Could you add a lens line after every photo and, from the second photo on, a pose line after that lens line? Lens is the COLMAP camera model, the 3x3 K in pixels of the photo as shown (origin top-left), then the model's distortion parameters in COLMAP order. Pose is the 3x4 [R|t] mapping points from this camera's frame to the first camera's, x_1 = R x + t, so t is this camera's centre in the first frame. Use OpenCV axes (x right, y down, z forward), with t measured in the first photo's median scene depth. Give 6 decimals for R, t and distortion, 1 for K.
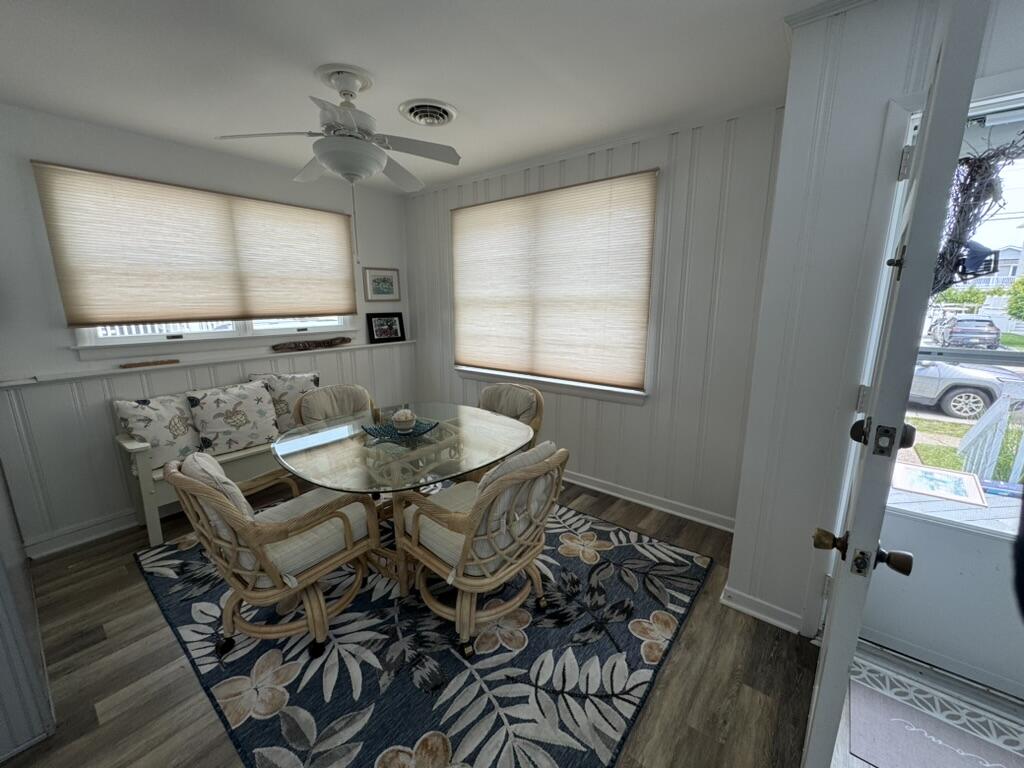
lens RADIAL K [[407.9, 0, 511.1], [0, 407.9, 384.7], [0, 0, 1]] dist [-0.002545, 0.000110]
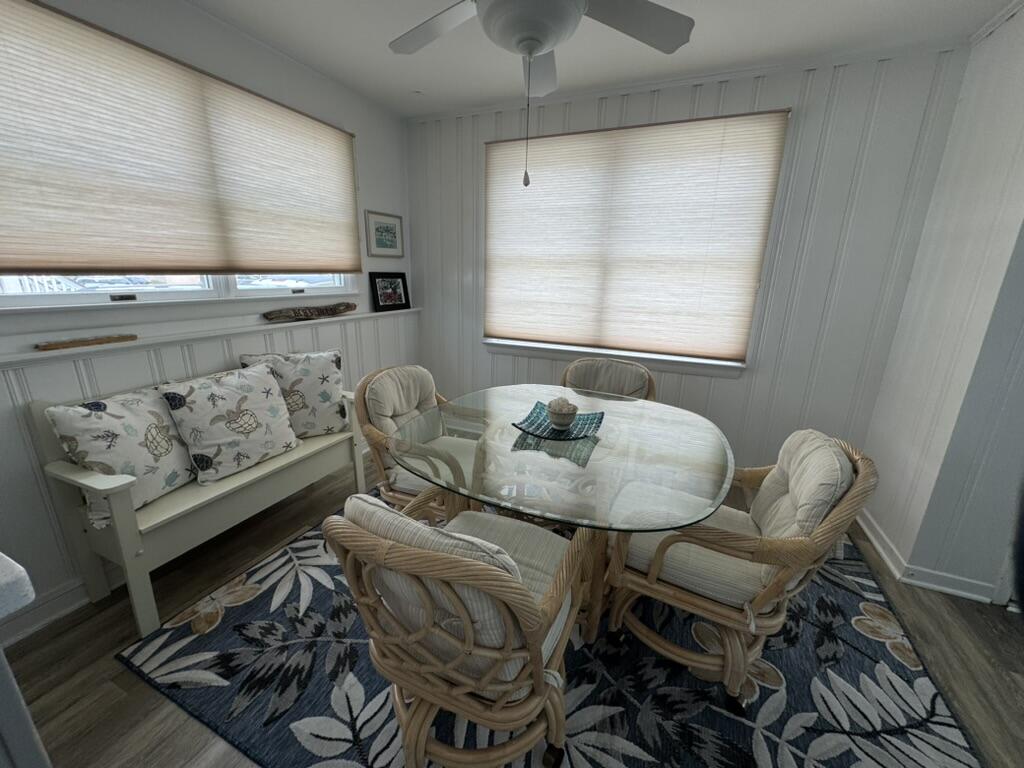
lens RADIAL K [[407.9, 0, 510.6], [0, 407.9, 384.8], [0, 0, 1]] dist [-0.002545, 0.000110]
pose [[0.965123, -0.043926, 0.258087, -0.423300], [0.026498, 0.997151, 0.070625, -0.013439], [-0.260454, -0.061323, 0.963537, 0.243183]]
